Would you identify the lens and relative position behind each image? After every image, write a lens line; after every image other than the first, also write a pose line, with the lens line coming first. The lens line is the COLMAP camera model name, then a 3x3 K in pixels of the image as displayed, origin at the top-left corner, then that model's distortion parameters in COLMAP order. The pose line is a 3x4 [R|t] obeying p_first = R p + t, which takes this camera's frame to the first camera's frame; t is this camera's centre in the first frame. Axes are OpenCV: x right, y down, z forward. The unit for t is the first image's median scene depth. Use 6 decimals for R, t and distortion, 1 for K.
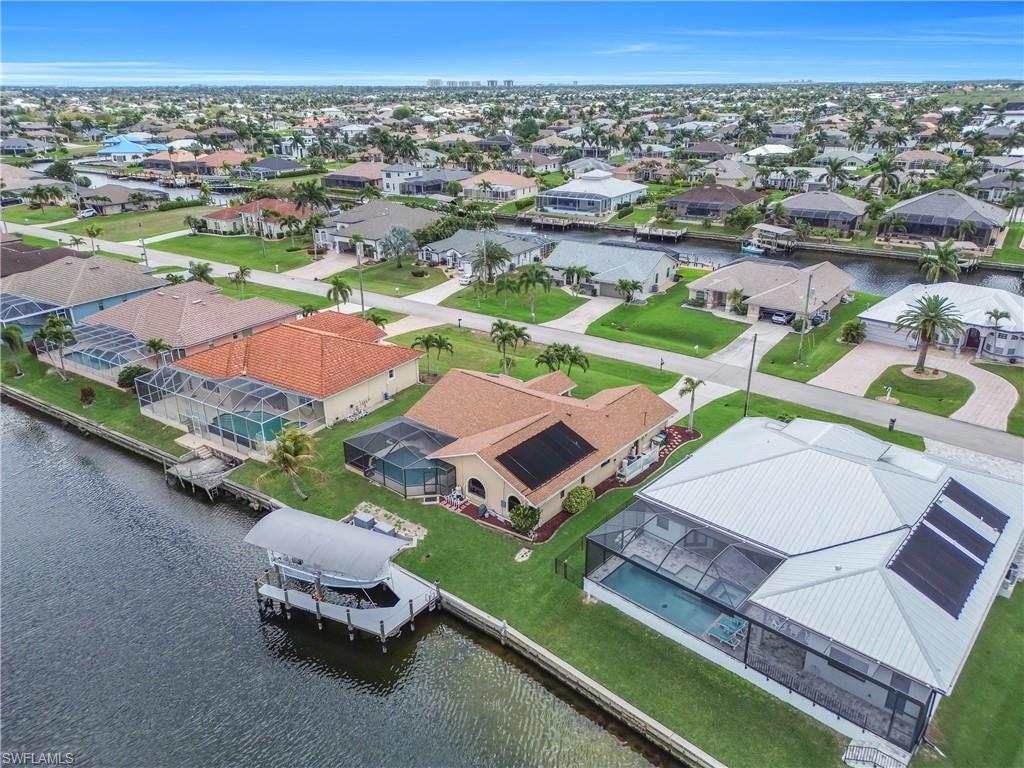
lens RADIAL K [[714.0, 0, 510.4], [0, 714.0, 382.6], [0, 0, 1]] dist [0.074169, -0.082389]
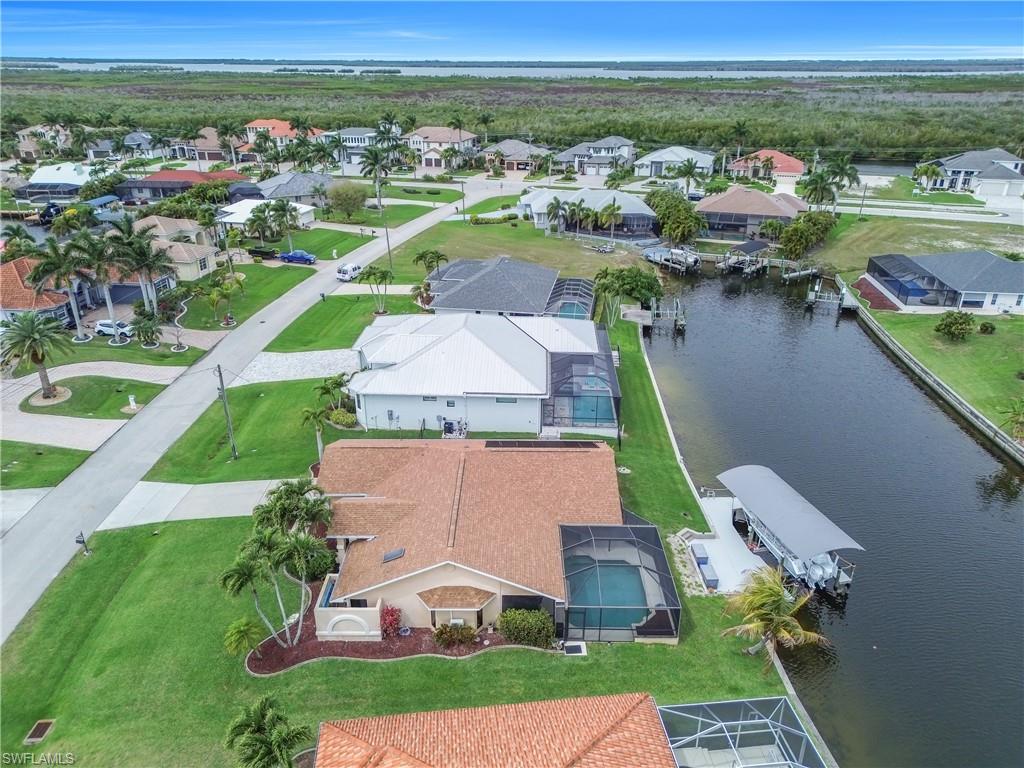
lens RADIAL K [[714.0, 0, 510.4], [0, 714.0, 382.6], [0, 0, 1]] dist [0.074169, -0.082389]
pose [[-0.641482, -0.307668, 0.702739, -0.341062], [0.293628, 0.747821, 0.595438, -0.327500], [-0.708720, 0.588306, -0.389374, 0.796794]]
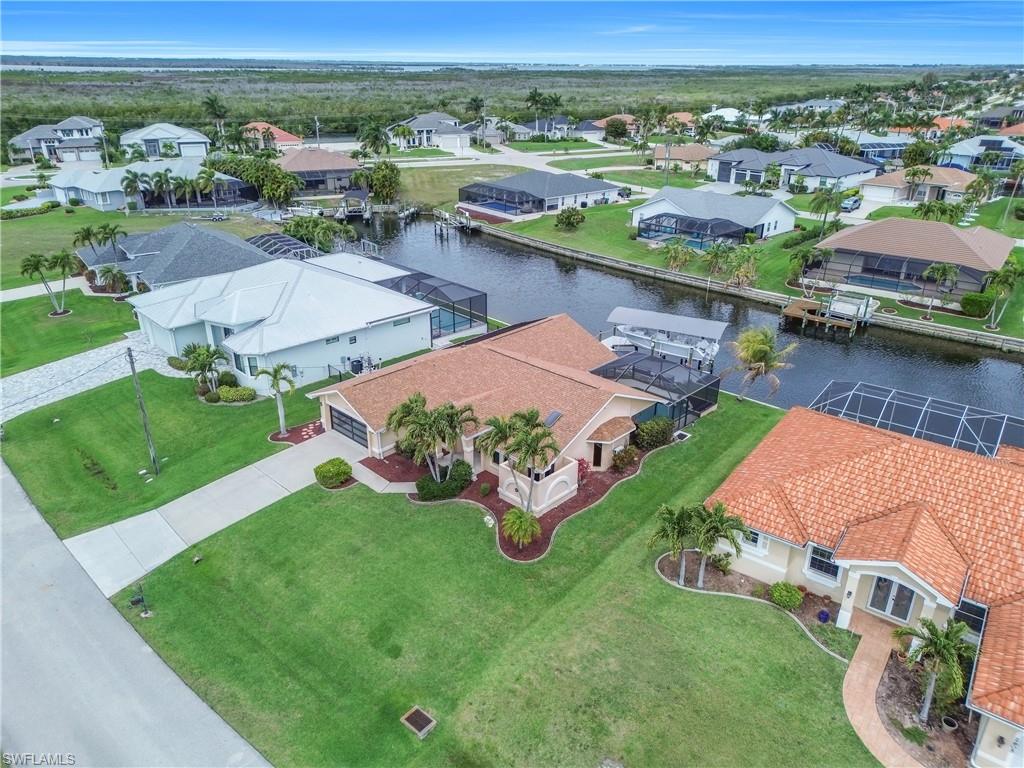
lens RADIAL K [[714.0, 0, 510.4], [0, 714.0, 382.6], [0, 0, 1]] dist [0.074169, -0.082389]
pose [[-0.998058, -0.025811, 0.056694, -0.016823], [0.023091, 0.691988, 0.721540, -0.355387], [-0.057855, 0.721448, -0.690048, 1.039951]]
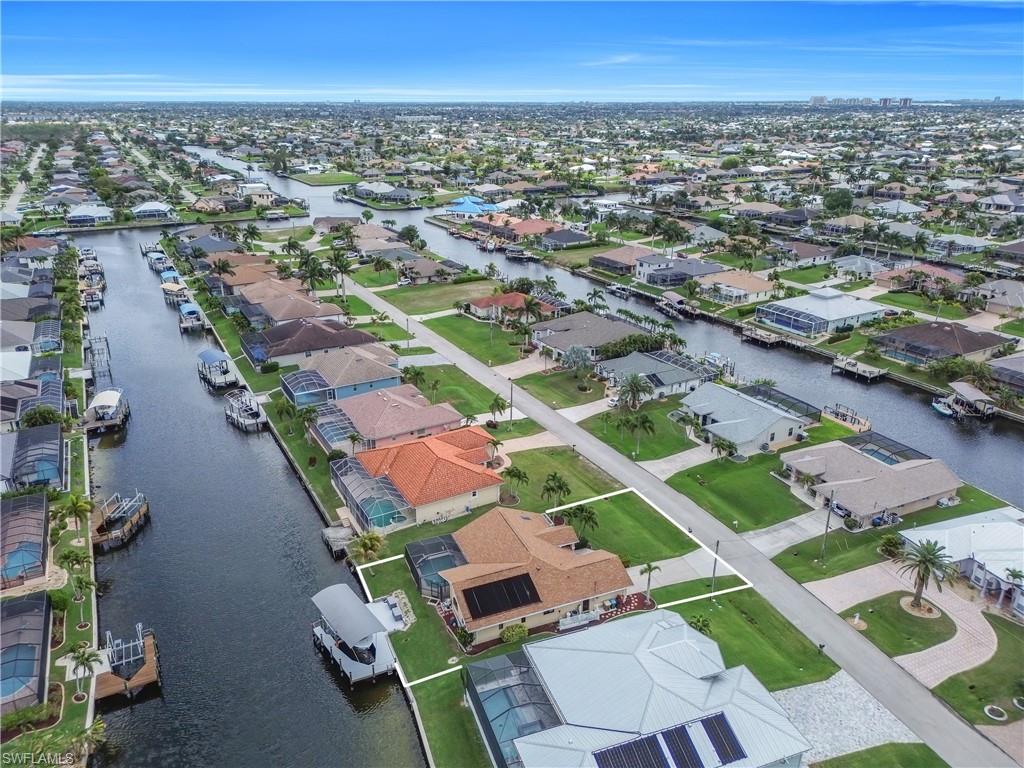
lens RADIAL K [[708.4, 0, 506.4], [0, 708.4, 381.7], [0, 0, 1]] dist [0.068581, -0.079512]
pose [[0.887084, 0.170181, -0.429093, 0.361910], [-0.179515, 0.983572, 0.018971, -0.214089], [0.425273, 0.060199, 0.903061, -0.206151]]
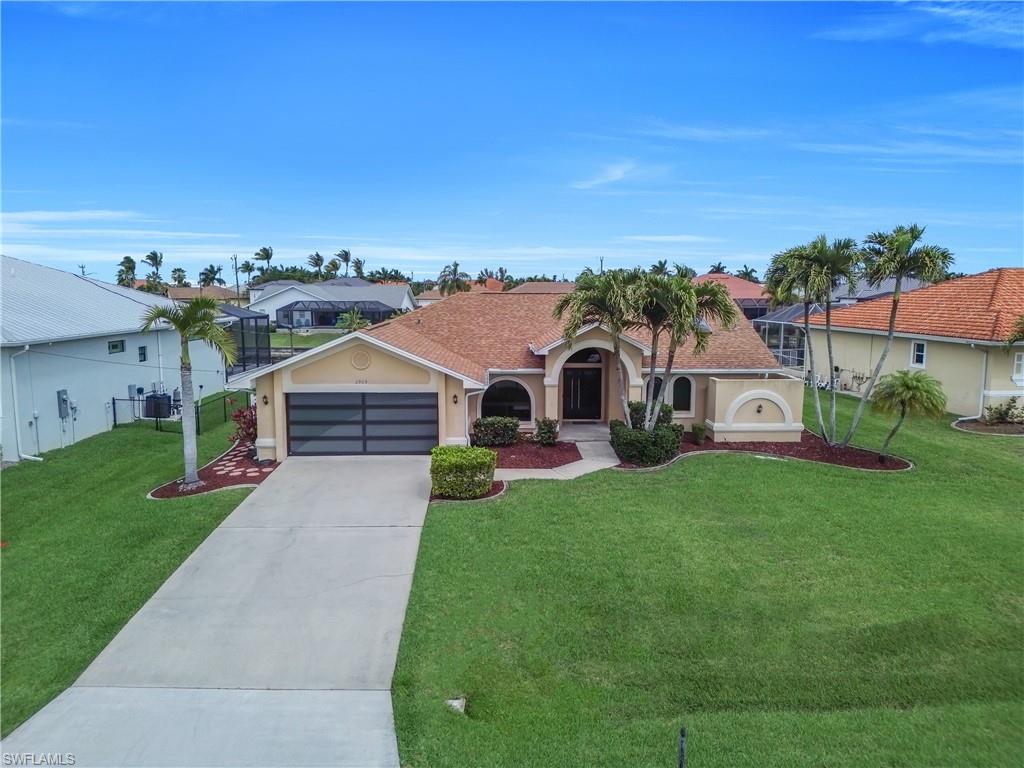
lens RADIAL K [[714.0, 0, 510.4], [0, 714.0, 382.6], [0, 0, 1]] dist [0.074169, -0.082389]
pose [[-0.748131, 0.091810, -0.657169, 0.246596], [-0.250869, 0.877738, 0.408218, -0.090977], [0.614300, 0.470263, -0.633630, 0.894818]]
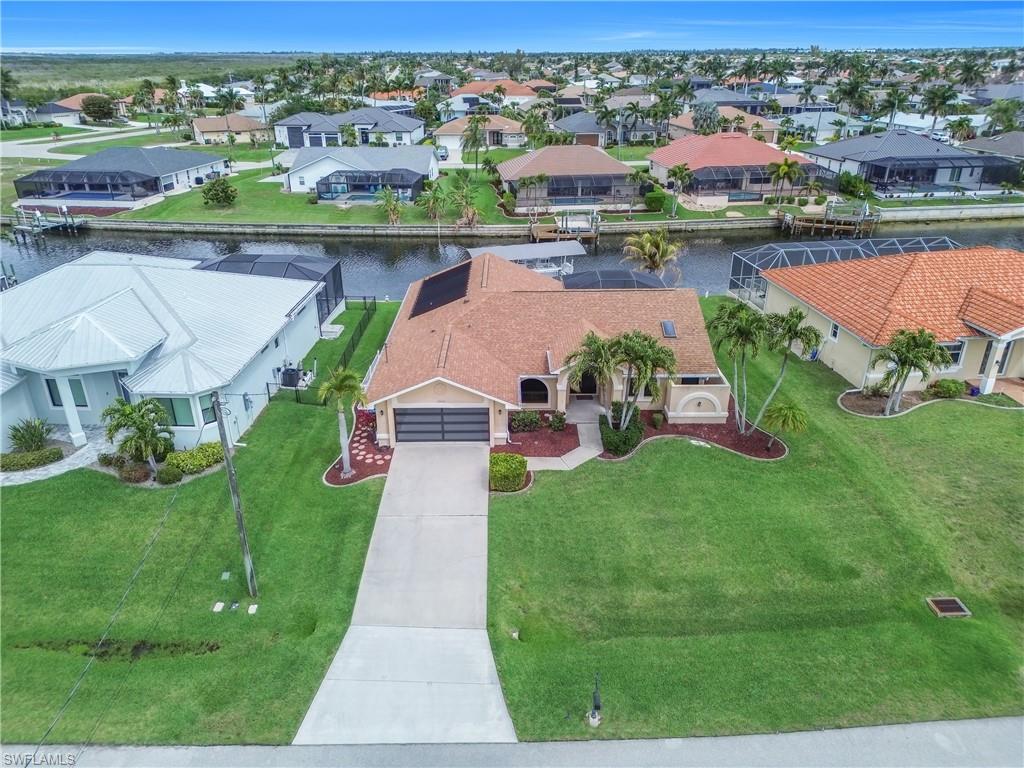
lens RADIAL K [[714.0, 0, 510.4], [0, 714.0, 382.6], [0, 0, 1]] dist [0.074169, -0.082389]
pose [[-0.763056, 0.277891, -0.583543, 0.315784], [-0.237532, 0.719101, 0.653049, -0.243336], [0.601103, 0.636923, -0.482706, 0.910091]]
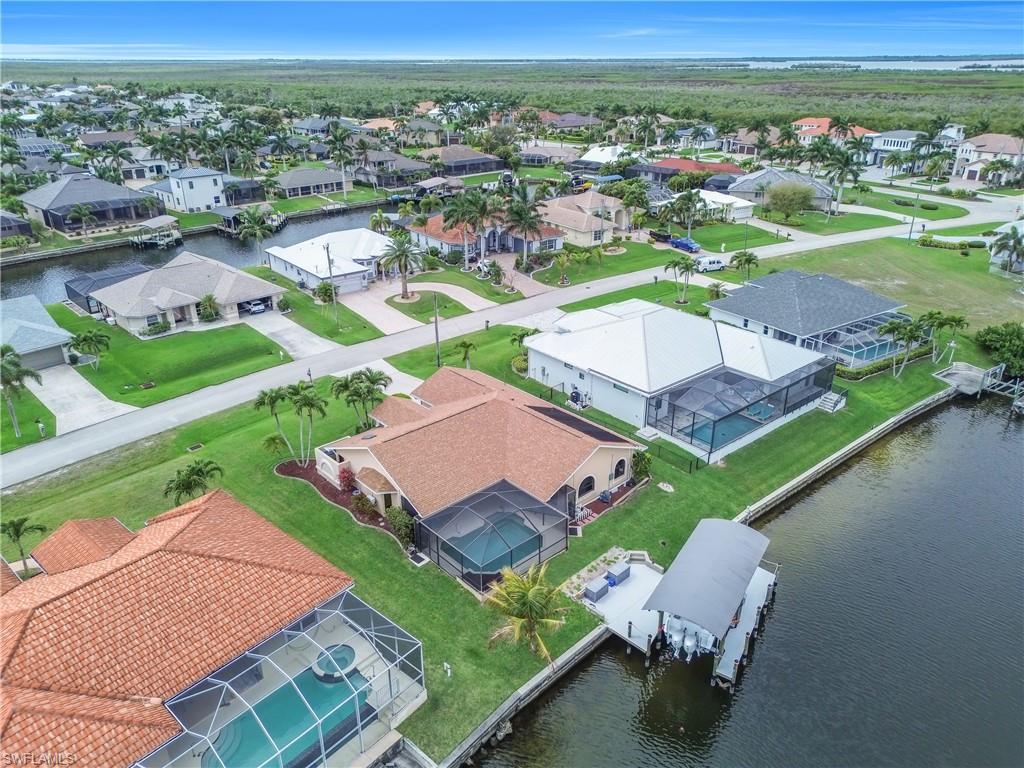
lens RADIAL K [[714.0, 0, 510.4], [0, 714.0, 382.6], [0, 0, 1]] dist [0.074169, -0.082389]
pose [[0.128115, -0.399985, 0.907523, -0.515219], [0.380254, 0.864943, 0.327538, -0.192597], [-0.915966, 0.303127, 0.262908, 0.465823]]
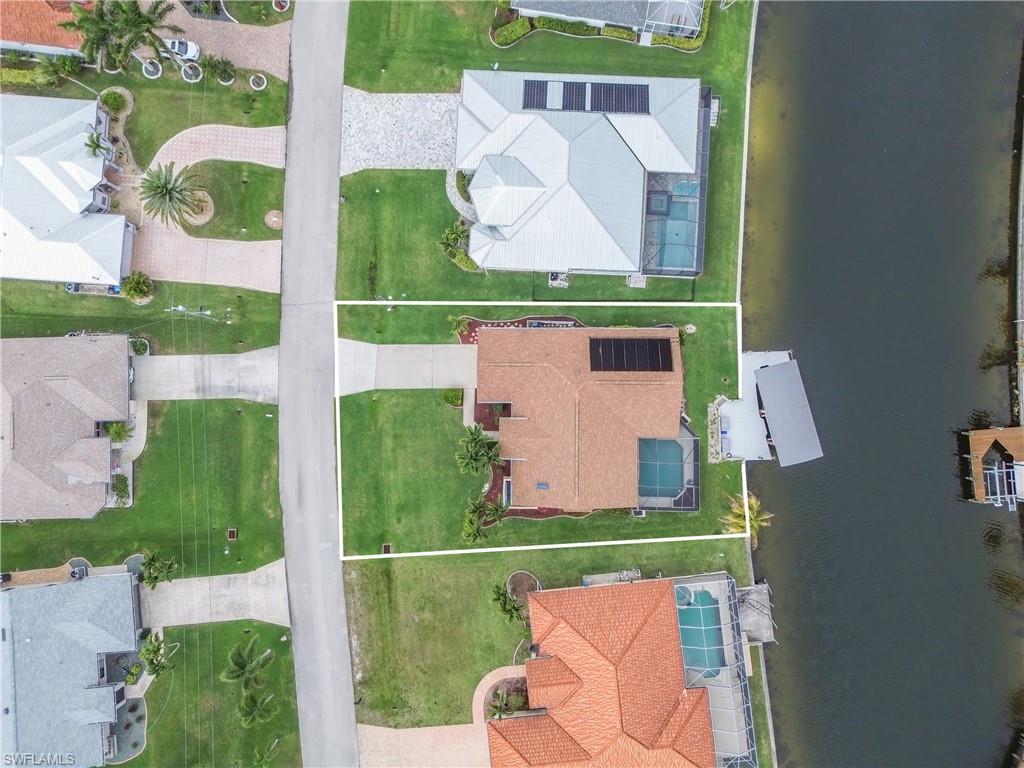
lens RADIAL K [[714.0, 0, 510.4], [0, 714.0, 382.6], [0, 0, 1]] dist [0.074169, -0.082389]
pose [[-0.638153, -0.768242, 0.050655, 0.051322], [0.320402, -0.205170, 0.924796, -0.713950], [-0.700074, 0.606391, 0.377075, 0.401867]]
